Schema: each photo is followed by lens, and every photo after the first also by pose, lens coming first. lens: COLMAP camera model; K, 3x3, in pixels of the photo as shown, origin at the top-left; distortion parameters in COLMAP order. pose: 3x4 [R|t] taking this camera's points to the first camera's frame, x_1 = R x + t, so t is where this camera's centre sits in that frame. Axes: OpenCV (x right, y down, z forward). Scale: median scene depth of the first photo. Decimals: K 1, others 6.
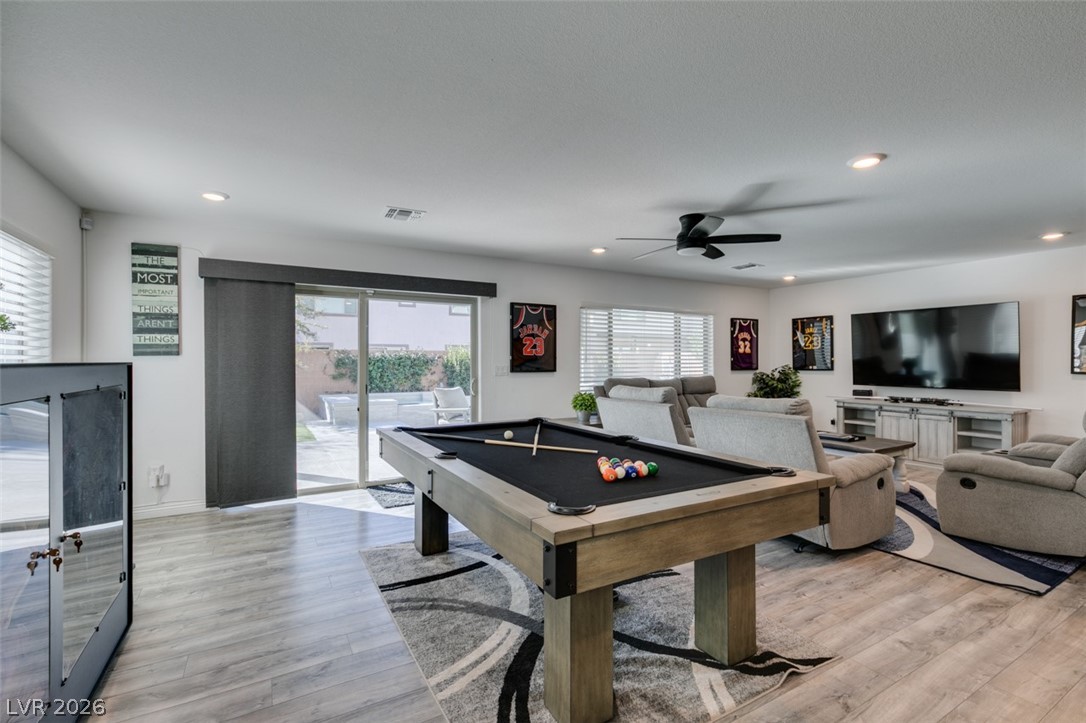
lens RADIAL K [[481.3, 0, 540.4], [0, 481.3, 359.1], [0, 0, 1]] dist [0.004917, -0.000852]
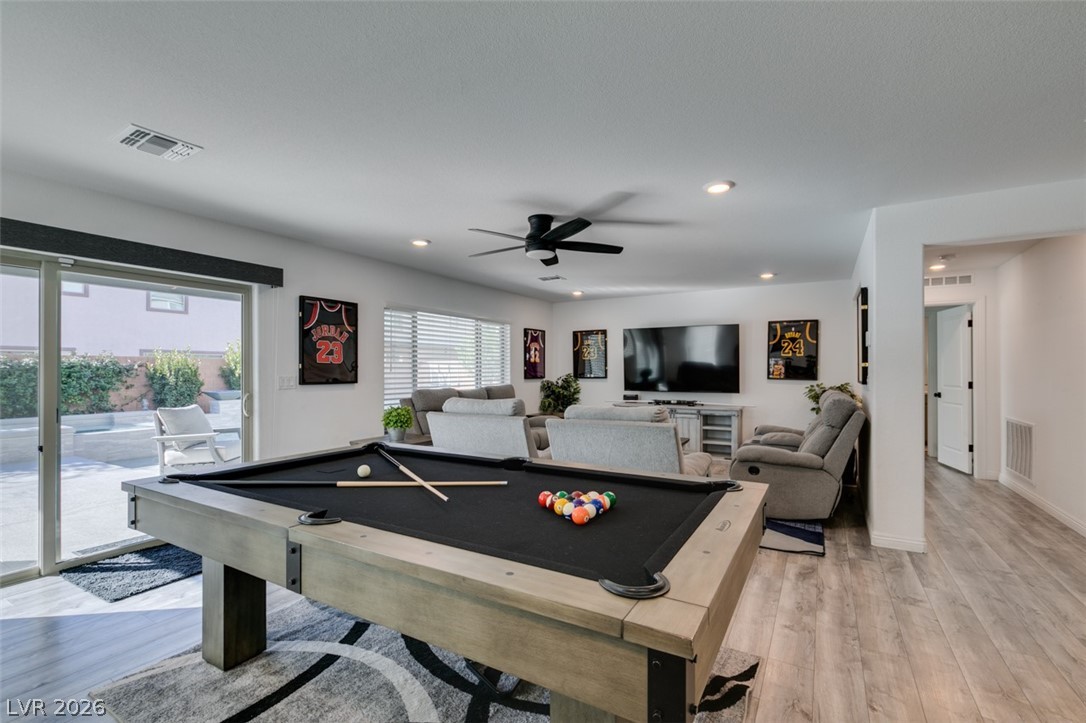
lens RADIAL K [[481.3, 0, 542.2], [0, 481.3, 368.3], [0, 0, 1]] dist [0.004917, -0.000852]
pose [[0.871522, 0.000406, 0.490356, -0.140602], [-0.000646, 1.000000, 0.000320, 0.000265], [-0.490356, -0.000596, 0.871522, 0.165496]]
